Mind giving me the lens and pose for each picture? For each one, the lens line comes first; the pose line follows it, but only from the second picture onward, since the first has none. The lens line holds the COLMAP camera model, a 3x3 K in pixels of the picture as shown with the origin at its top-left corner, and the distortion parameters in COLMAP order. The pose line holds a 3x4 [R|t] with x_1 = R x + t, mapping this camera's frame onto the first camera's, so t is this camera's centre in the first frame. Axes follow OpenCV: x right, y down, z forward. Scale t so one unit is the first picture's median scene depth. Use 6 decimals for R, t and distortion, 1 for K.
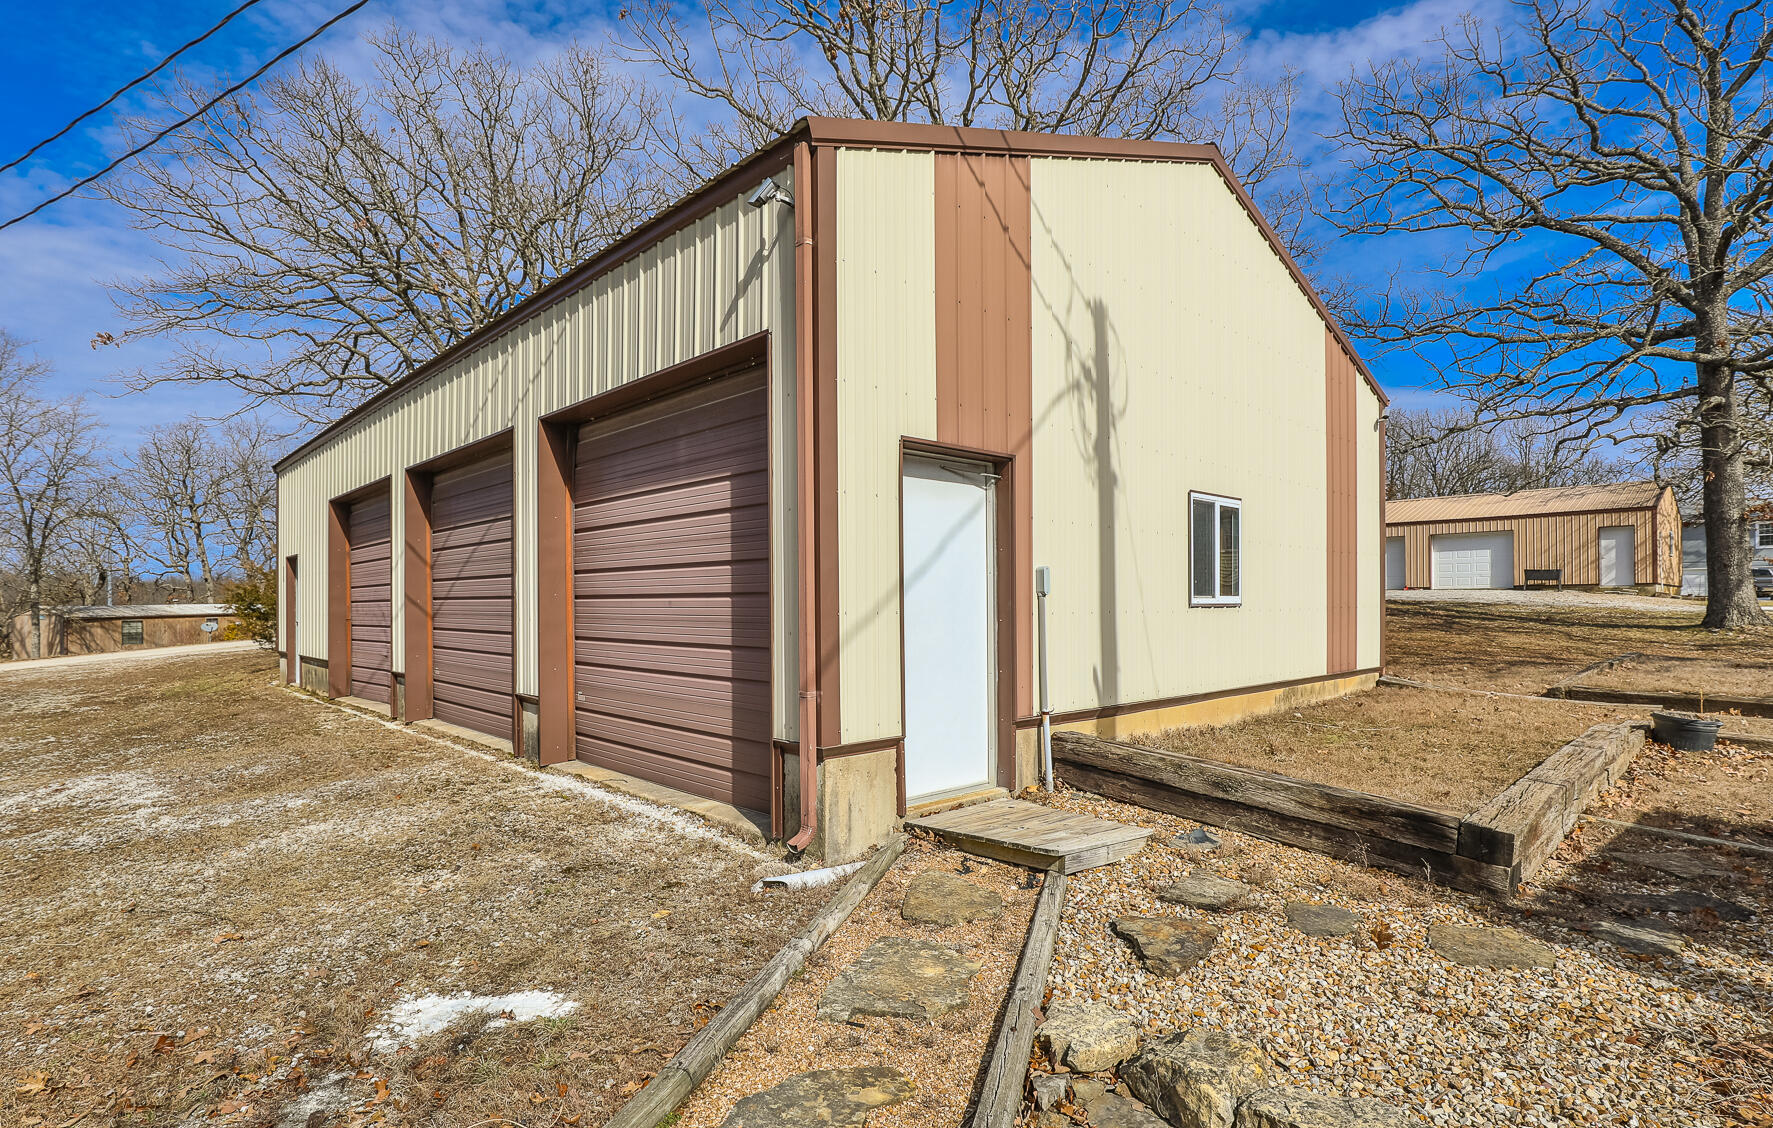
lens RADIAL K [[846.5, 0, 885.7], [0, 846.5, 595.6], [0, 0, 1]] dist [-0.022783, 0.000851]
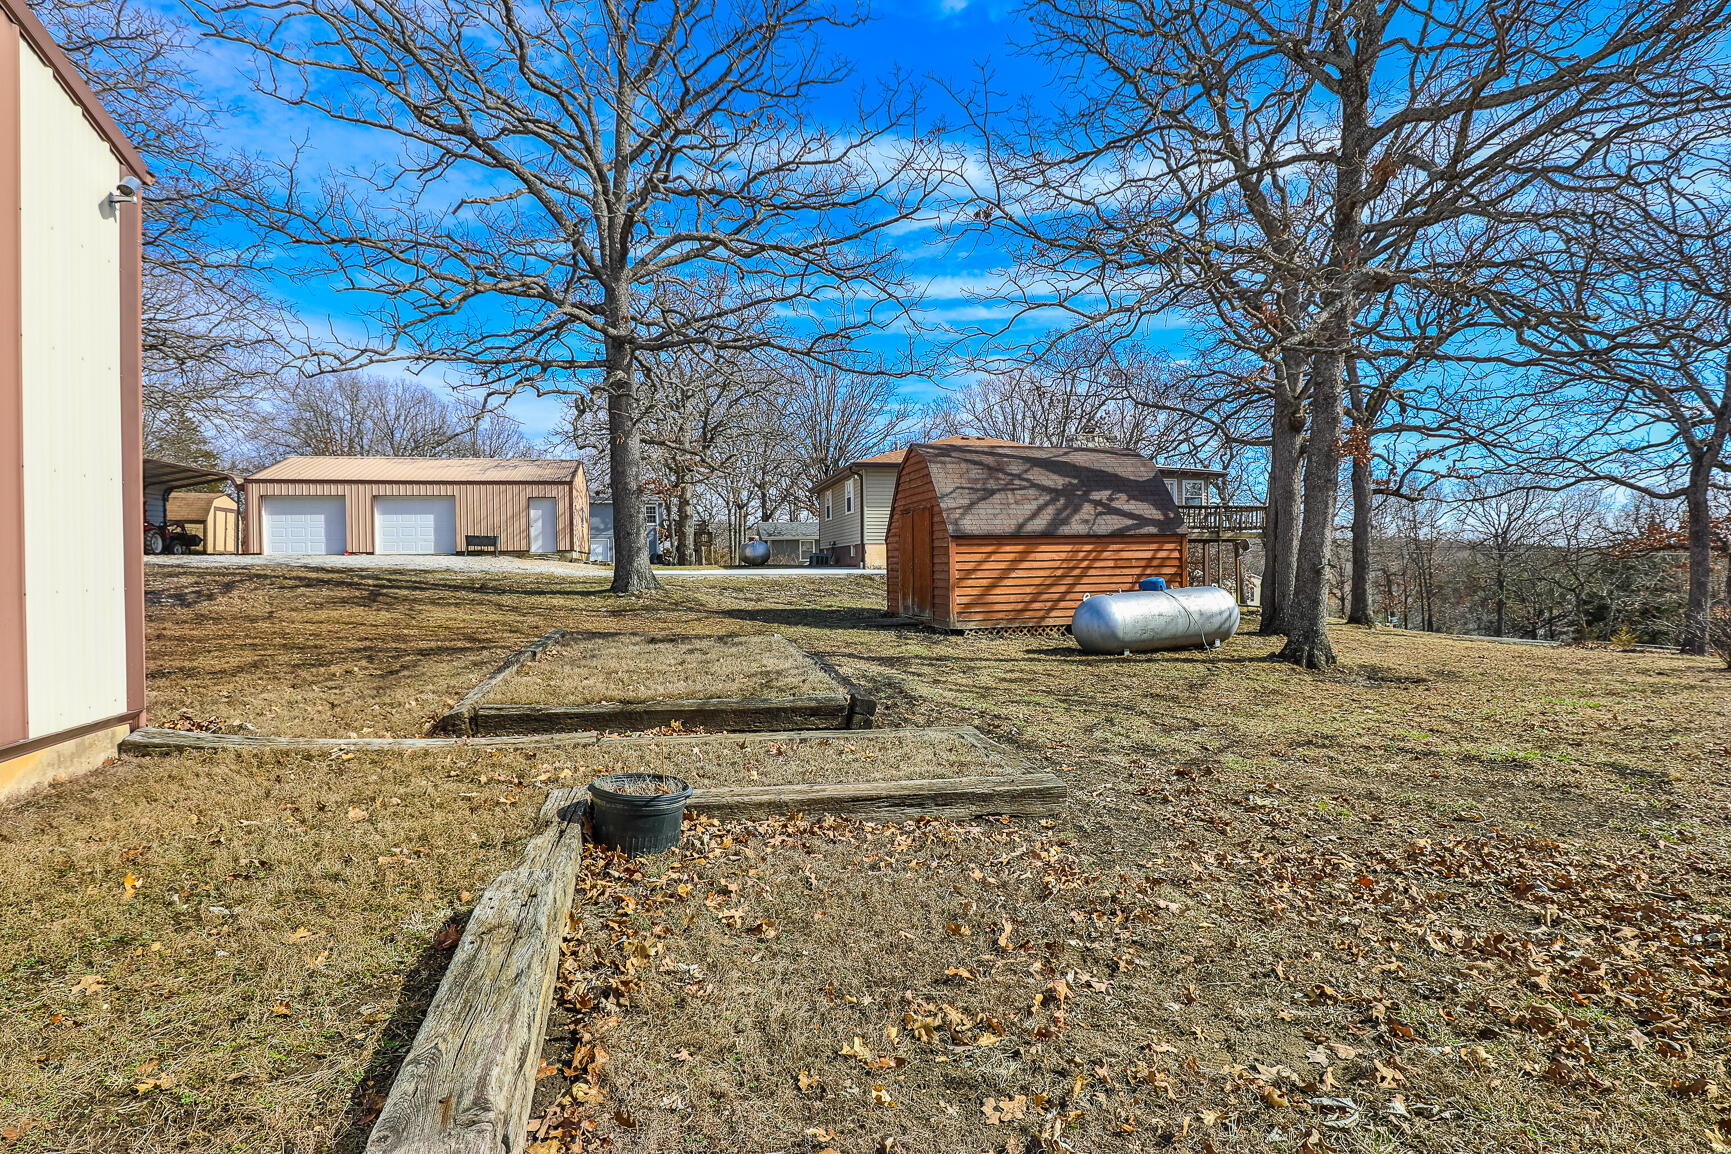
lens RADIAL K [[807.6, 0, 865.5], [0, 807.6, 577.0], [0, 0, 1]] dist [0.001610, -0.000037]
pose [[0.454590, -0.018860, 0.890501, 0.229694], [0.001533, 0.999791, 0.020392, -0.001127], [-0.890700, -0.007905, 0.454524, 0.256859]]
